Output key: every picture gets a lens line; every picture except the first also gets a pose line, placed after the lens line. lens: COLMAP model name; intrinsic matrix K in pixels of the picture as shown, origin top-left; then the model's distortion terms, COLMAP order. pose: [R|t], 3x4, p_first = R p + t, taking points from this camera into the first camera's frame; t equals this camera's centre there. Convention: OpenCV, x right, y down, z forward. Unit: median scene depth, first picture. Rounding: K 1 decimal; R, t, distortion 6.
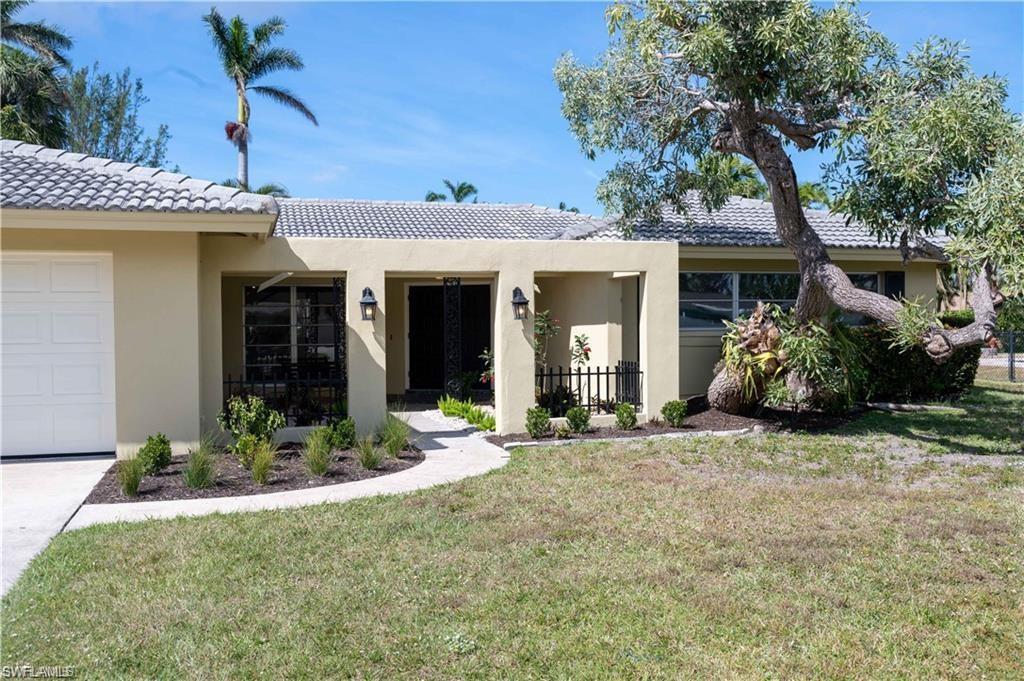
lens RADIAL K [[947.5, 0, 512.9], [0, 947.5, 336.0], [0, 0, 1]] dist [0.000288, 0.000000]
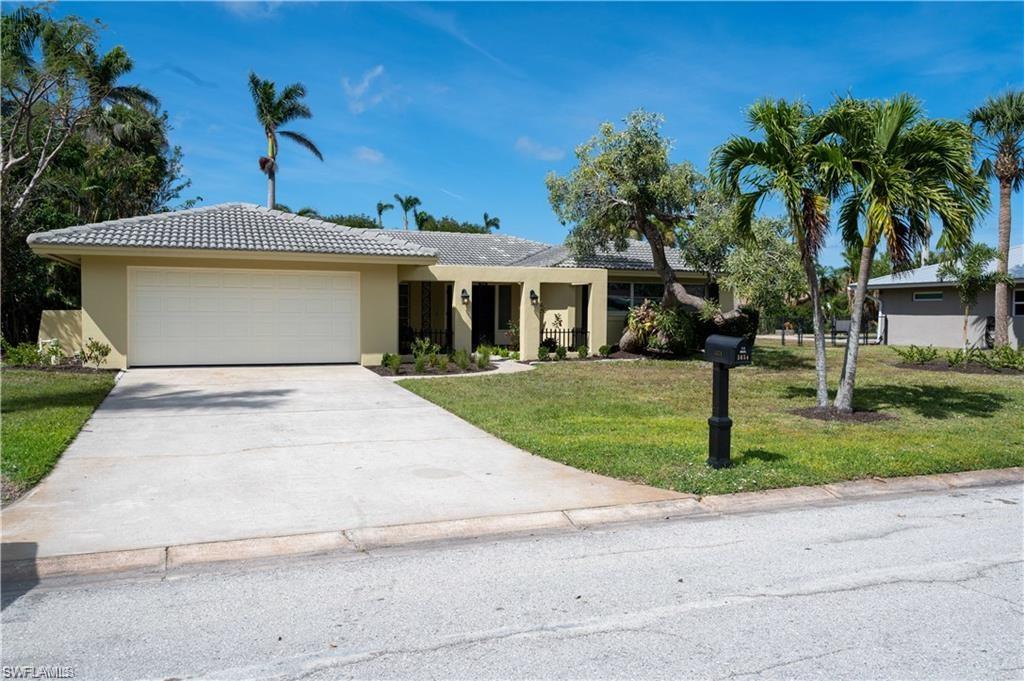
lens RADIAL K [[818.1, 0, 516.9], [0, 818.1, 329.7], [0, 0, 1]] dist [0.005649, -0.012635]
pose [[0.993636, 0.014246, 0.111732, -0.222739], [-0.015535, 0.999822, 0.010677, 0.016899], [-0.111560, -0.012345, 0.993681, -0.766399]]
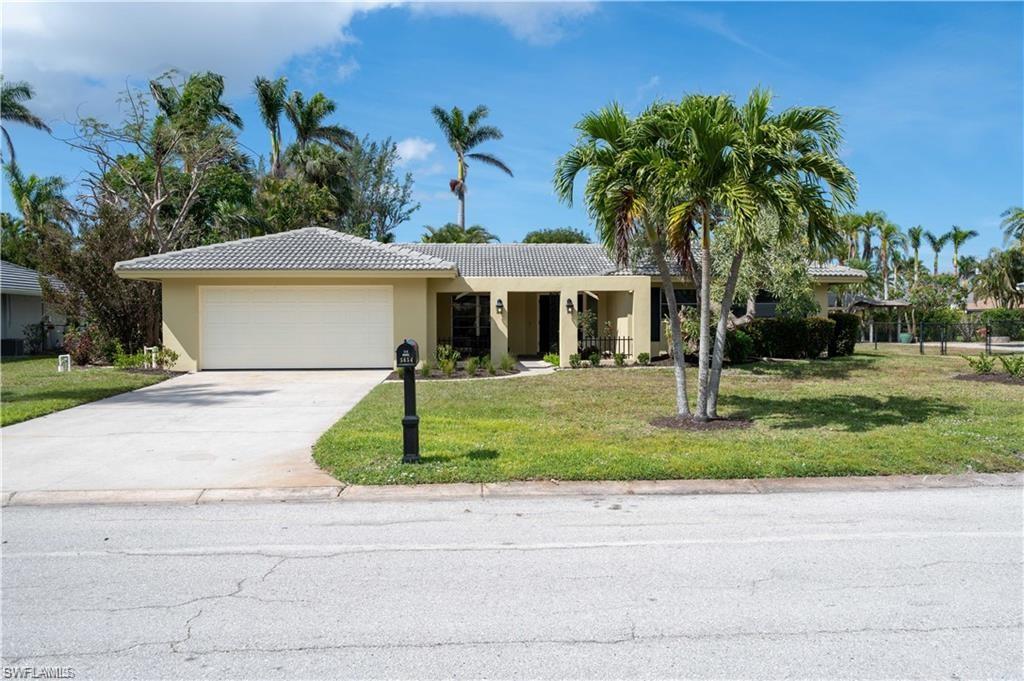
lens RADIAL K [[818.1, 0, 519.1], [0, 818.1, 348.0], [0, 0, 1]] dist [0.005649, -0.012635]
pose [[0.976260, 0.012041, -0.216268, 0.285415], [-0.006833, 0.999669, 0.024813, 0.014577], [0.216495, -0.022747, 0.976019, -0.802859]]
